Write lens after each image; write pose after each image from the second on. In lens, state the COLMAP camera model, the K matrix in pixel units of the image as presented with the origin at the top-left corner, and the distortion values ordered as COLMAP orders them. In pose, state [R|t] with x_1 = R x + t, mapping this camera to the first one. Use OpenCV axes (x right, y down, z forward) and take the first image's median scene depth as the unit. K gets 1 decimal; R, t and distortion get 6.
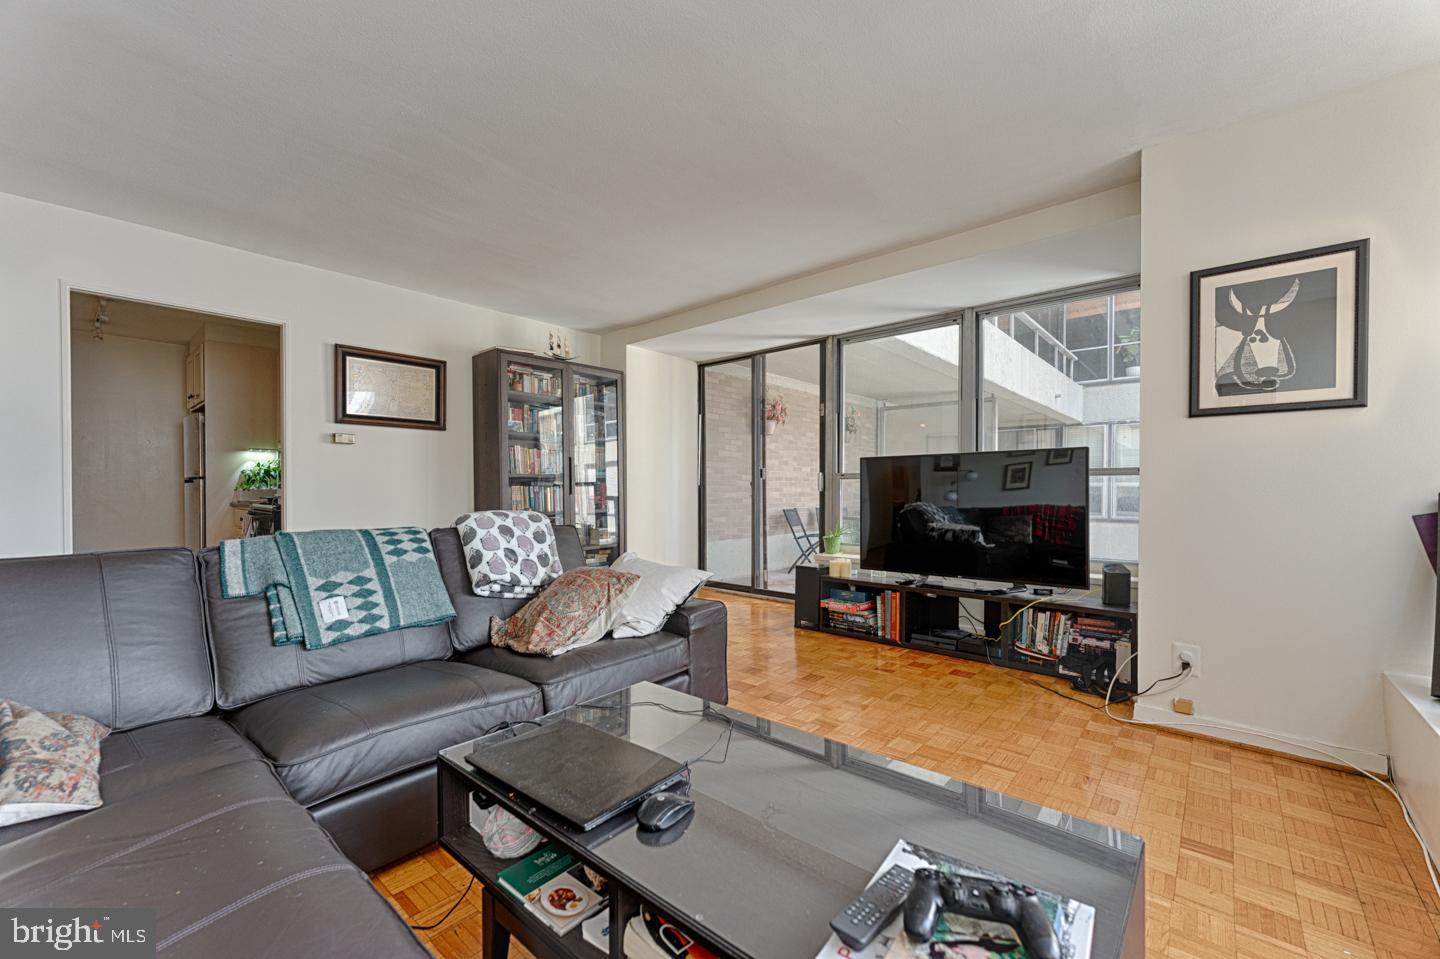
lens RADIAL K [[574.3, 0, 709.4], [0, 574.3, 488.3], [0, 0, 1]] dist [0.003799, -0.000558]
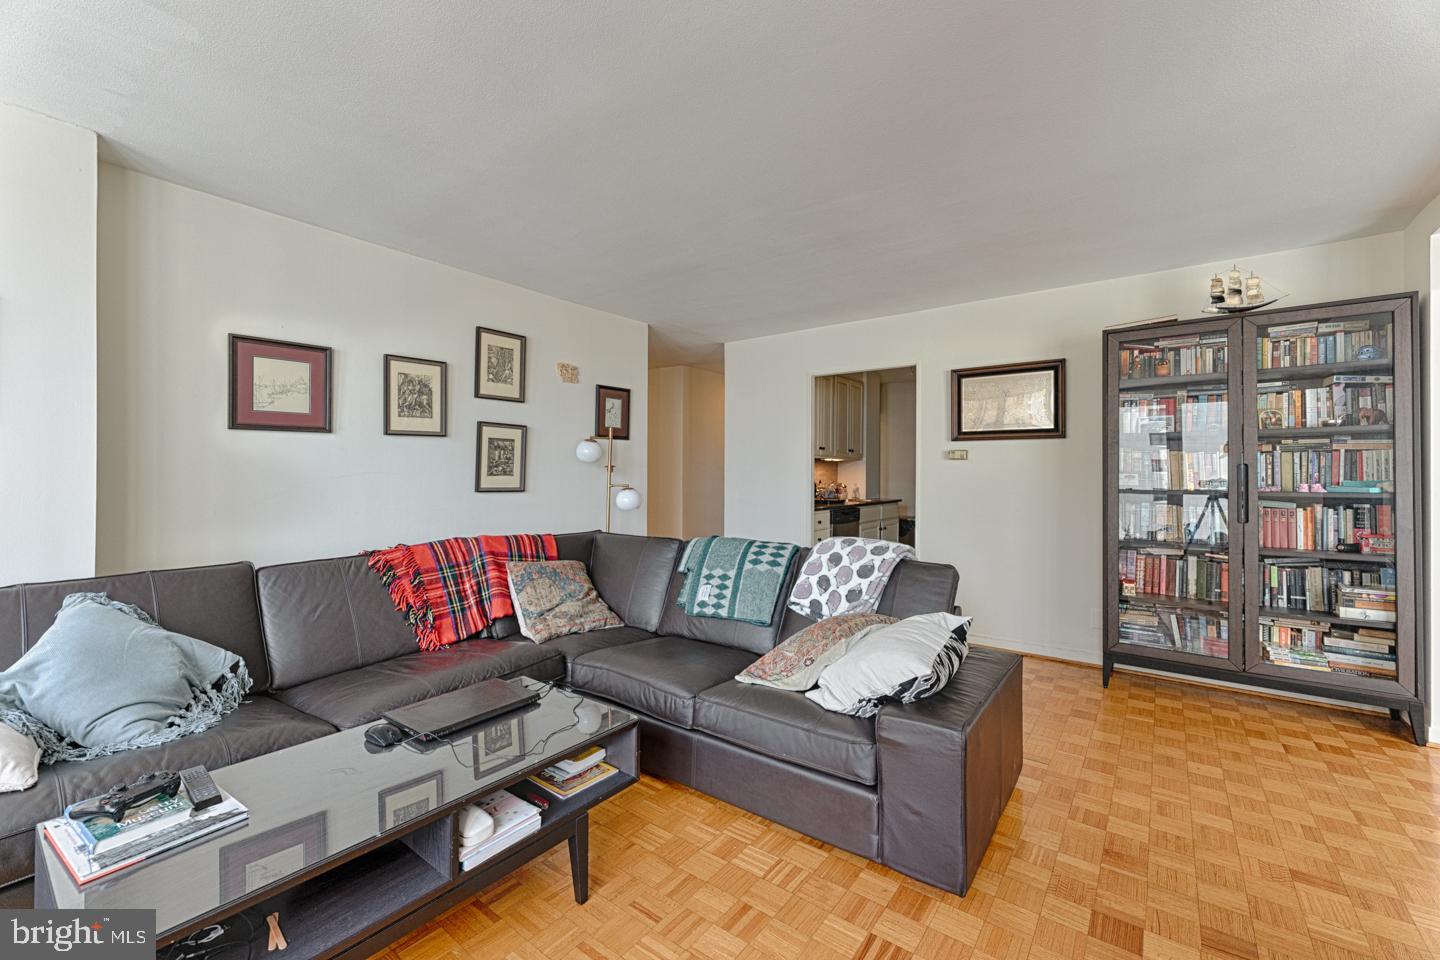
lens RADIAL K [[574.3, 0, 714.4], [0, 574.3, 471.1], [0, 0, 1]] dist [0.003799, -0.000558]
pose [[0.090253, -0.001359, -0.995918, 0.422329], [-0.009026, 0.999957, -0.002182, -0.051011], [0.995878, 0.009186, 0.090237, 0.459689]]
